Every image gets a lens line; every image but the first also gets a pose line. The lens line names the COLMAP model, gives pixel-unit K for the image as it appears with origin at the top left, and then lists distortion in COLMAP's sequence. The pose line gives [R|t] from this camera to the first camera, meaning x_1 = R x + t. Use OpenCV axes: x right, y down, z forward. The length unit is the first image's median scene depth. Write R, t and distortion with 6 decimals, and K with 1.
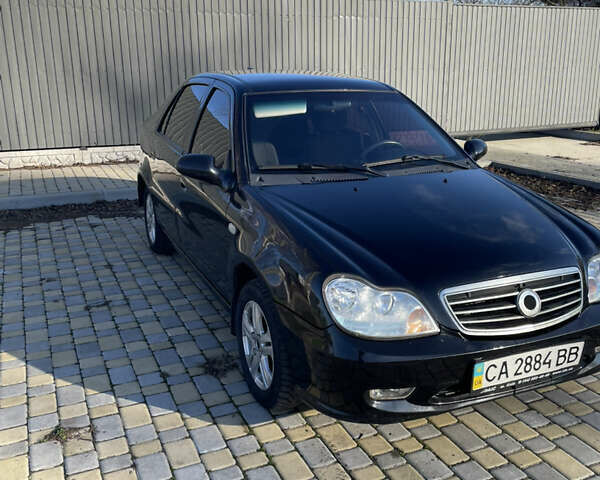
lens RADIAL K [[601.7, 0, 298.1], [0, 601.7, 225.9], [0, 0, 1]] dist [0.107054, -0.143434]
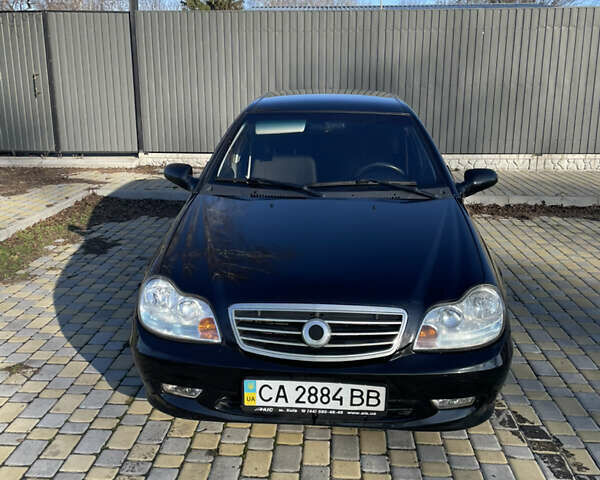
lens RADIAL K [[601.7, 0, 298.1], [0, 601.7, 225.9], [0, 0, 1]] dist [0.107054, -0.143434]
pose [[0.886382, 0.114618, -0.448542, 0.757535], [-0.122960, 0.992355, 0.010596, -0.052314], [0.446327, 0.045760, 0.893699, 0.098282]]
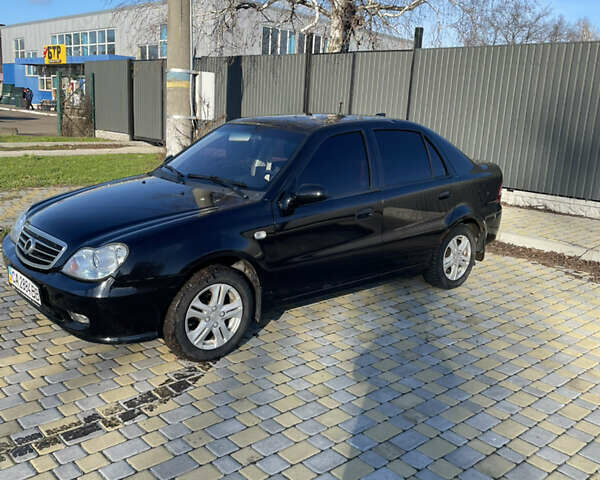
lens RADIAL K [[601.7, 0, 298.1], [0, 601.7, 225.9], [0, 0, 1]] dist [0.107054, -0.143434]
pose [[0.306940, 0.208768, -0.928549, 2.005037], [-0.290154, 0.949725, 0.117616, -0.303362], [0.906421, 0.233321, 0.352084, 1.042379]]
